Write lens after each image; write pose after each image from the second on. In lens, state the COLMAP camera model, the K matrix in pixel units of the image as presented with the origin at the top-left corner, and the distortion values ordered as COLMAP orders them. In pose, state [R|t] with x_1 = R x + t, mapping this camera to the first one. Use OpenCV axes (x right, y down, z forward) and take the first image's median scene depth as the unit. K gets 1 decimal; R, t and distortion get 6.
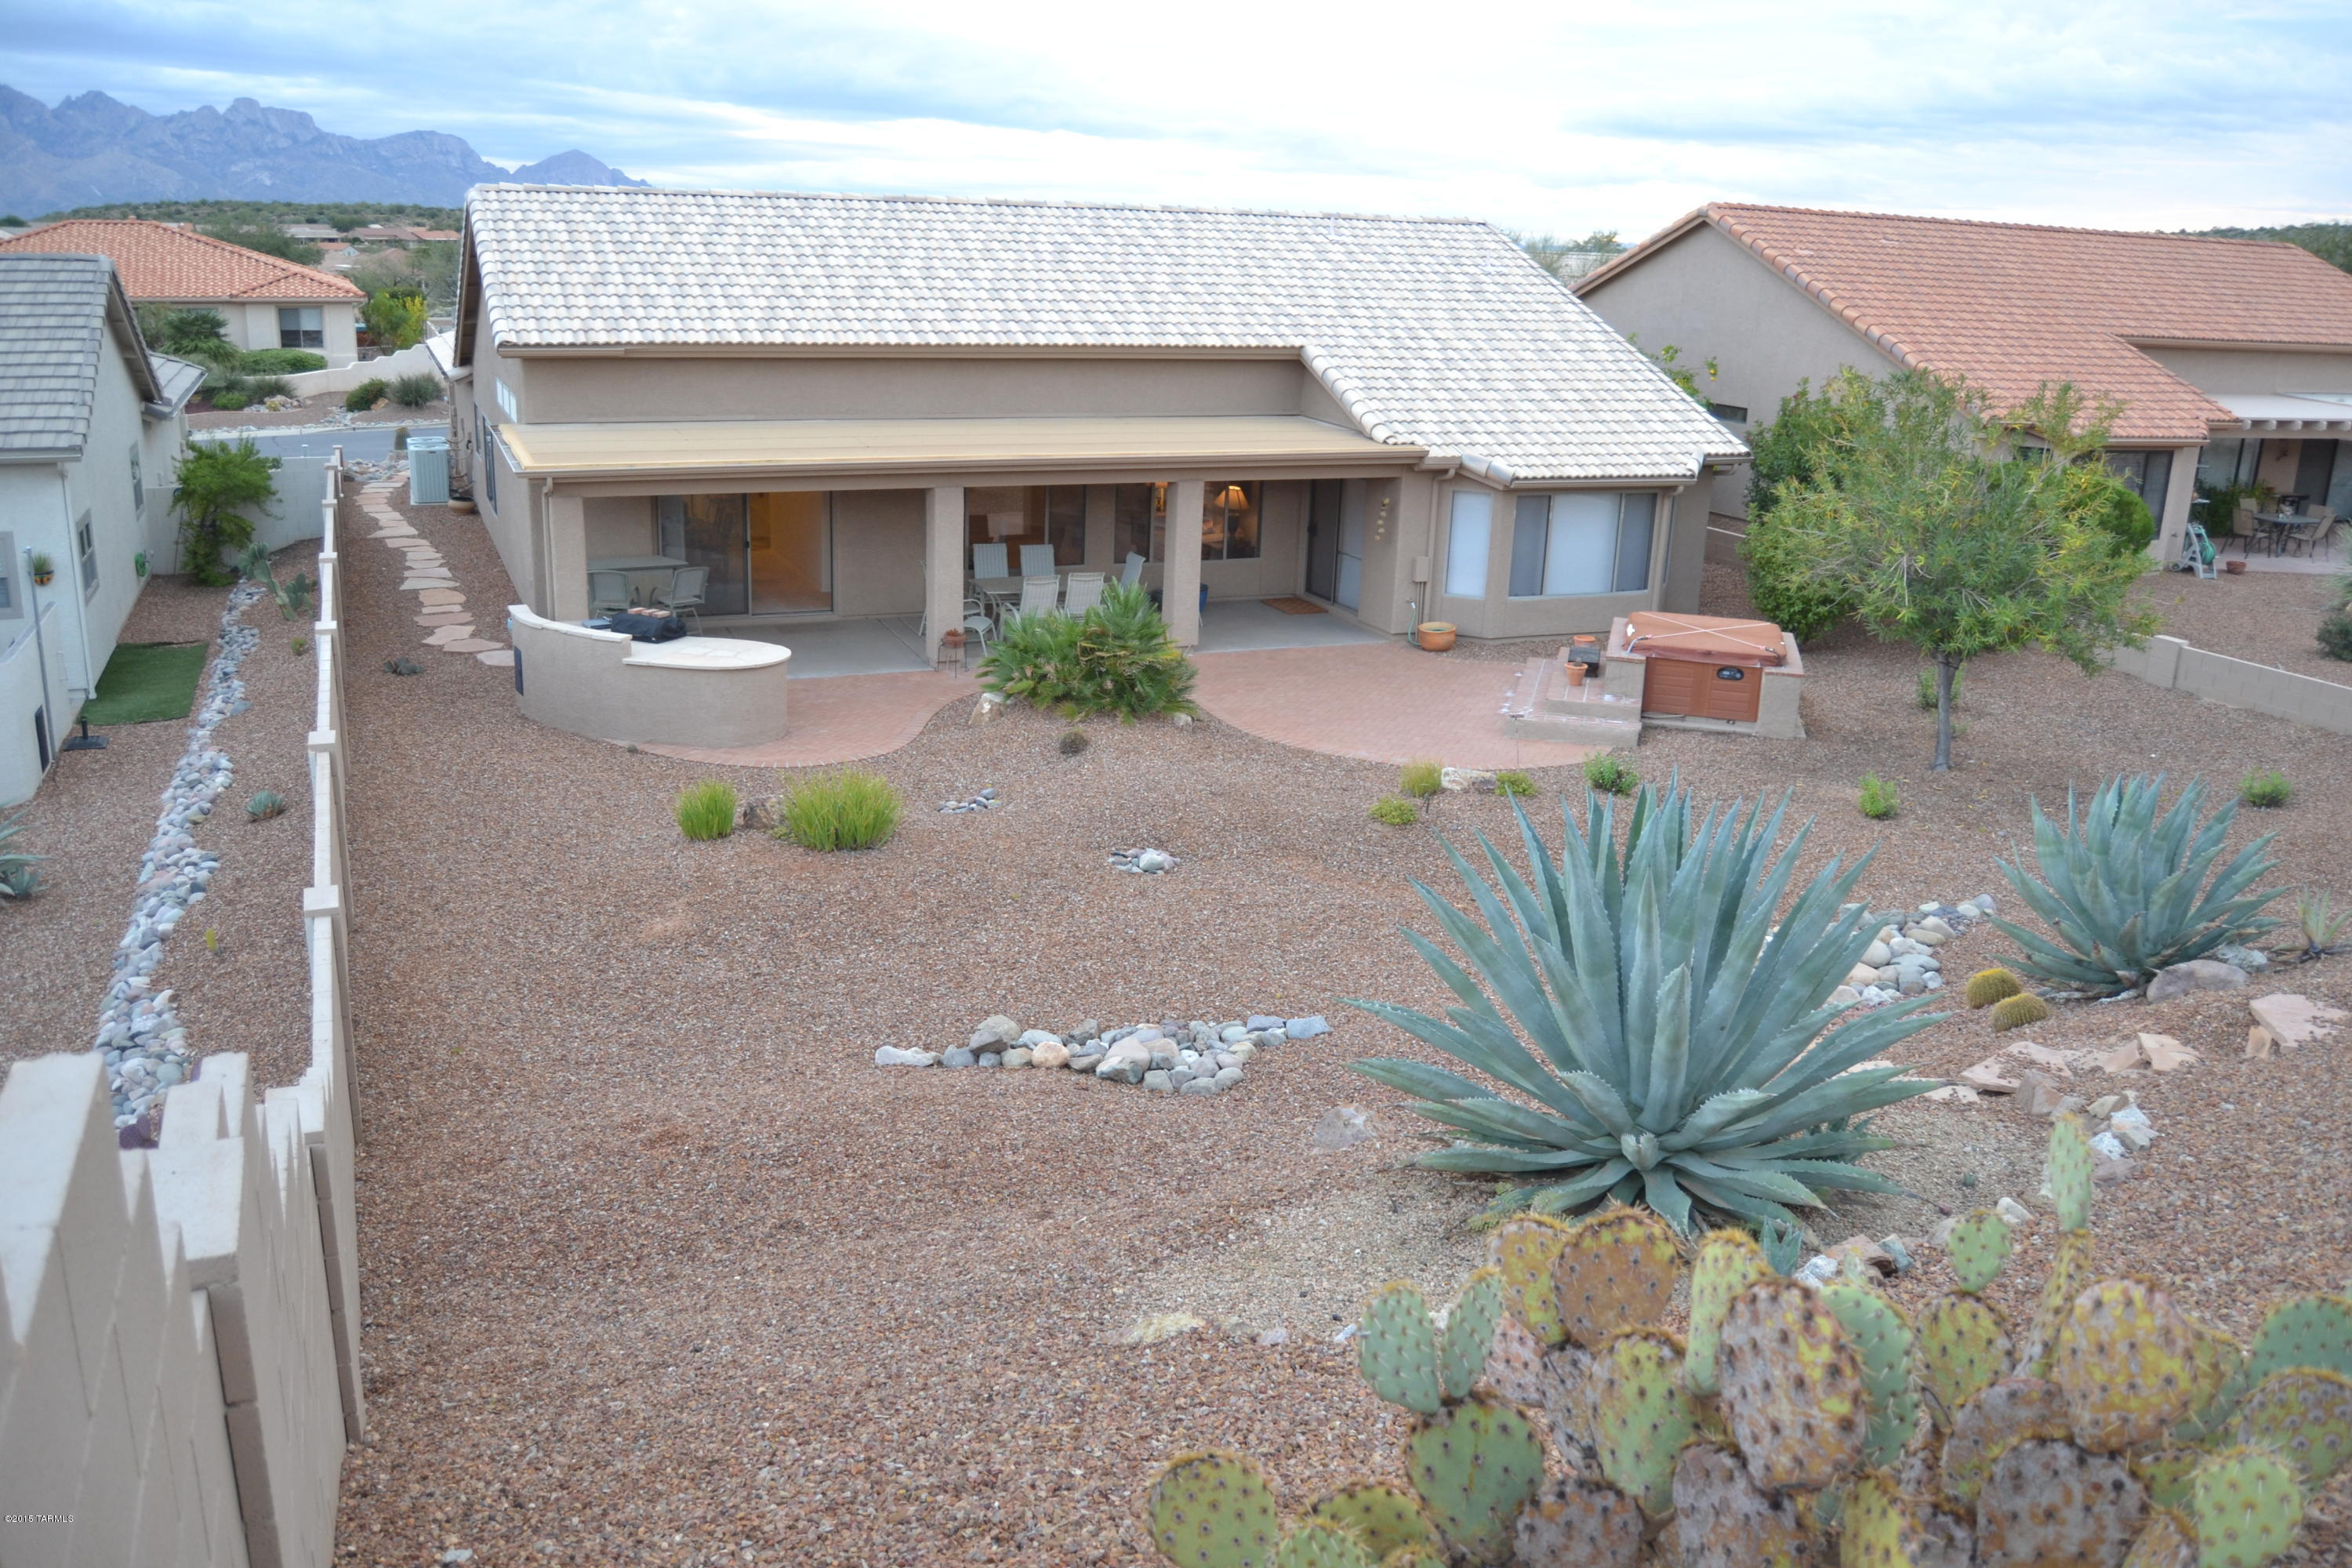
lens RADIAL K [[1876.3, 0, 1176.0], [0, 1876.3, 784.0], [0, 0, 1]] dist [-0.096962, 0.040534]
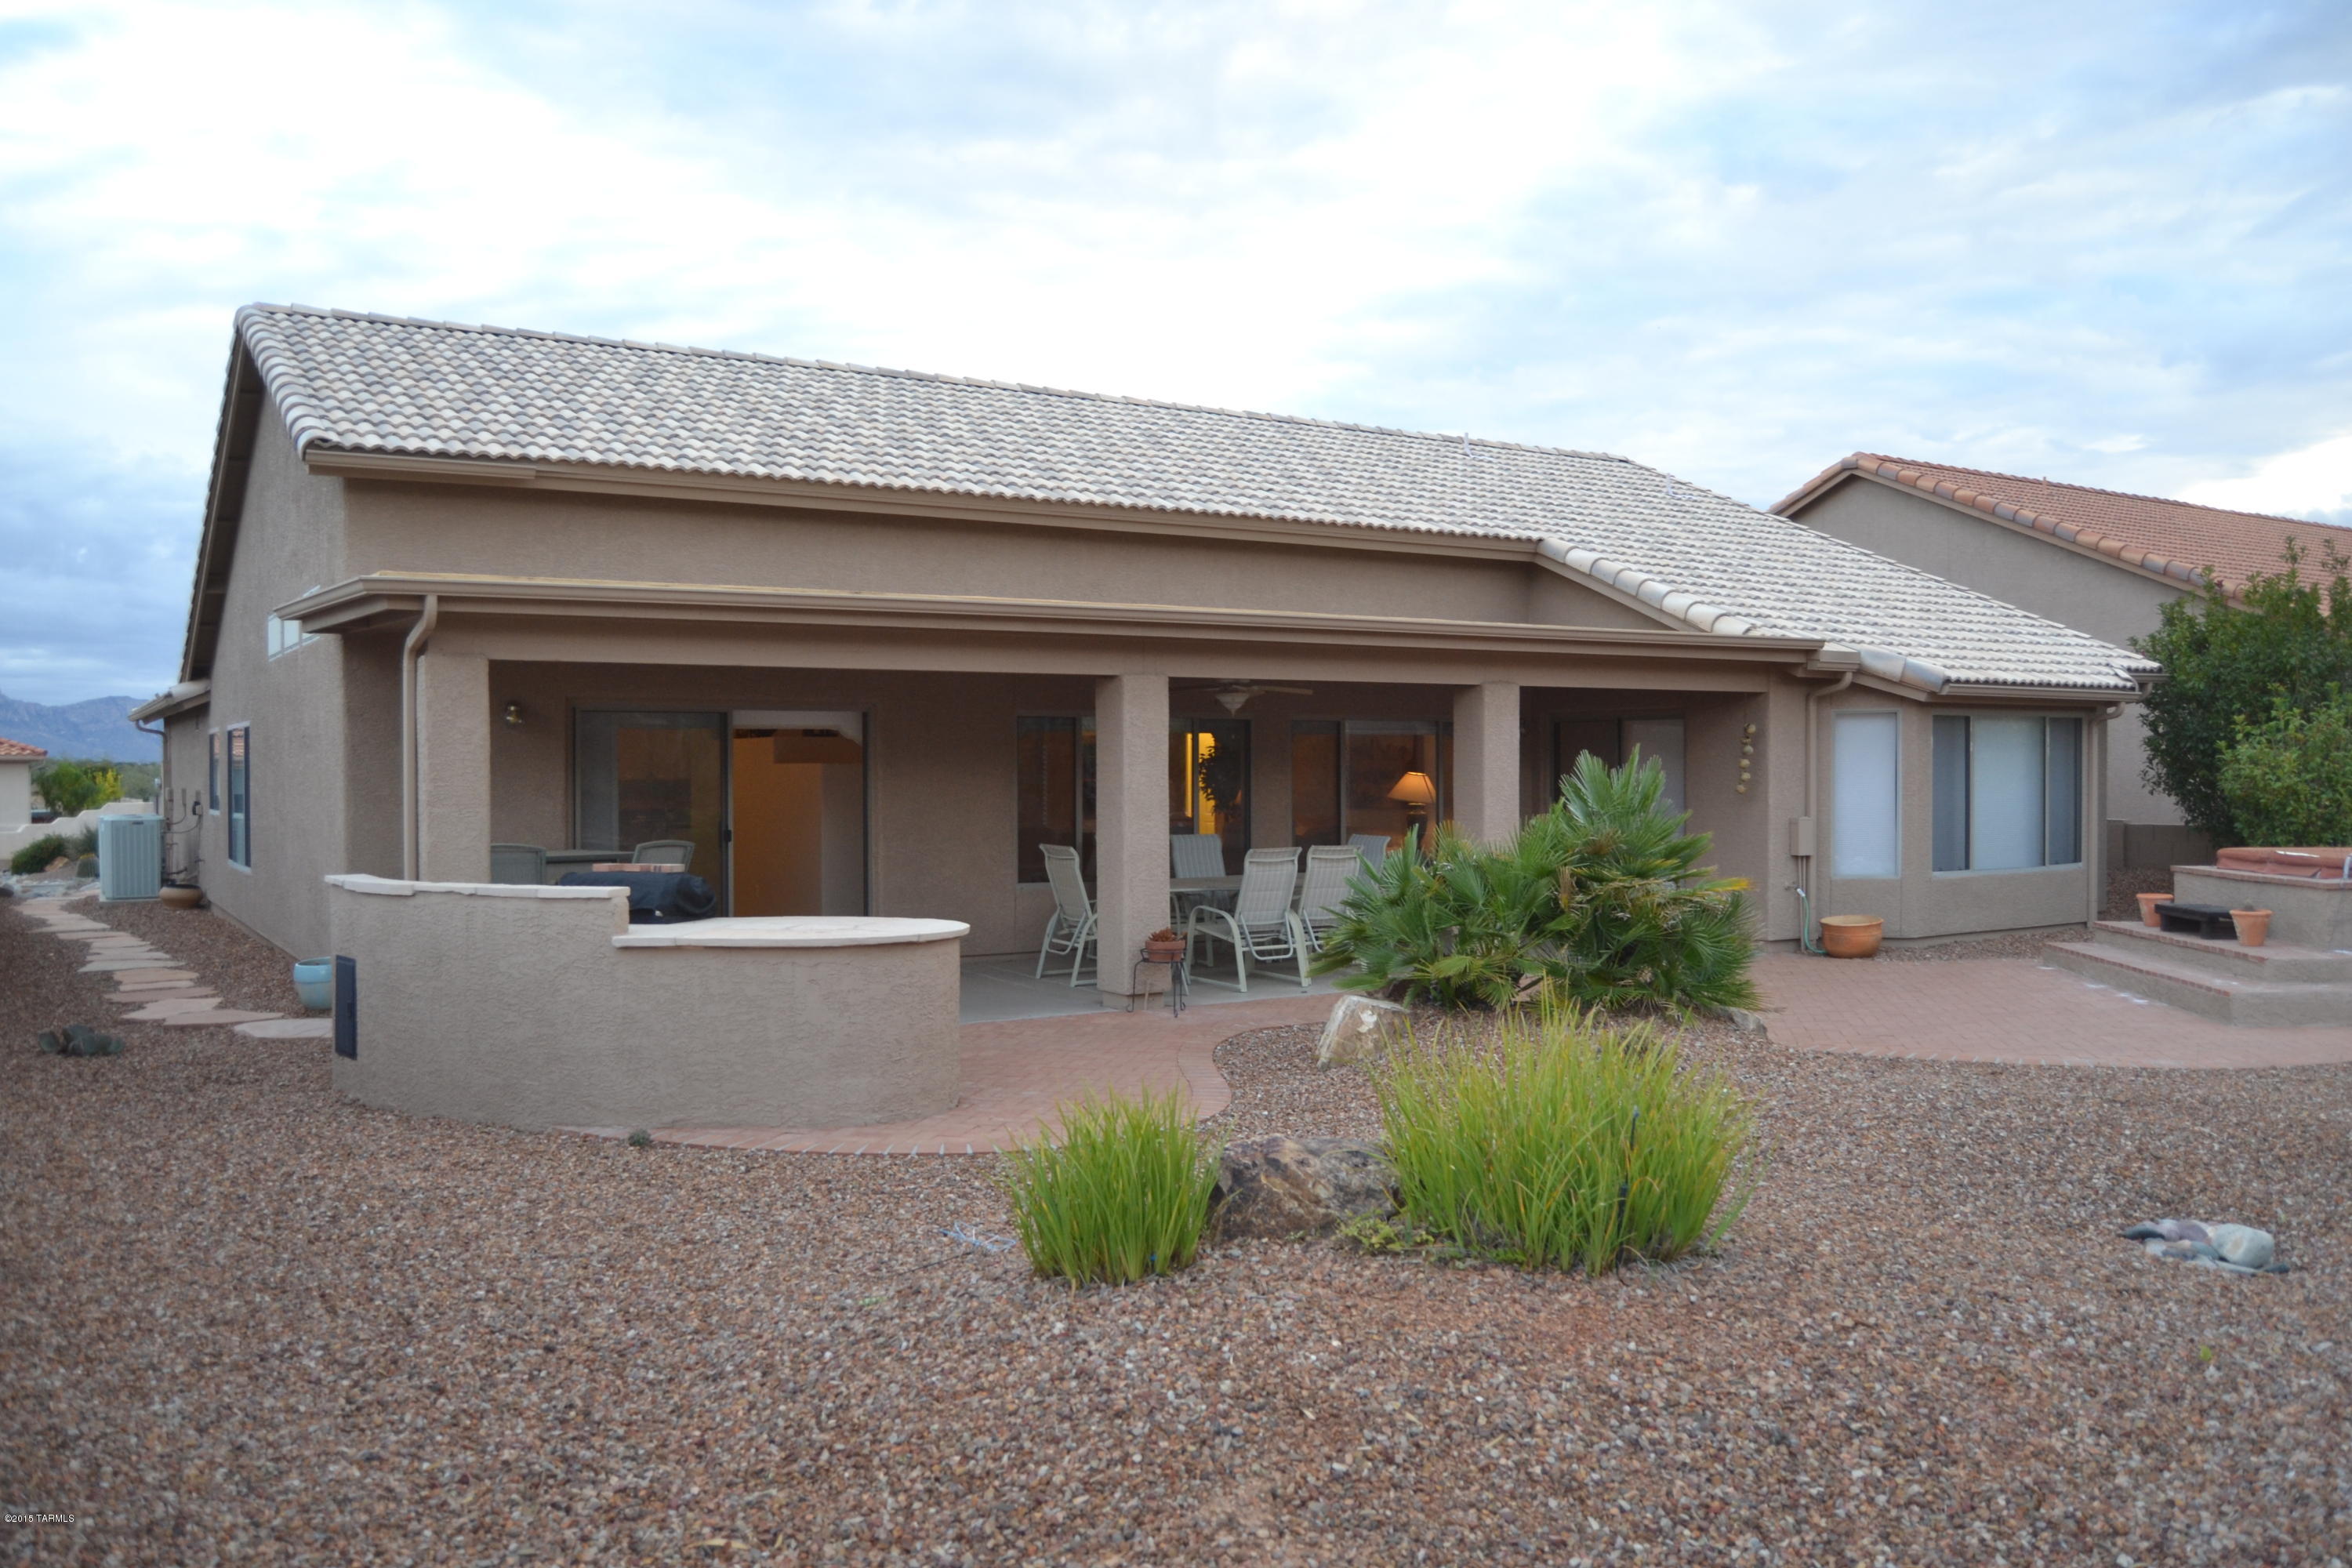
lens RADIAL K [[1876.3, 0, 1176.0], [0, 1876.3, 784.0], [0, 0, 1]] dist [-0.096962, 0.040534]
pose [[0.987344, -0.040412, 0.153358, -0.183235], [0.081110, 0.959628, -0.269322, 0.022166], [-0.136283, 0.278353, 0.950761, 0.435673]]
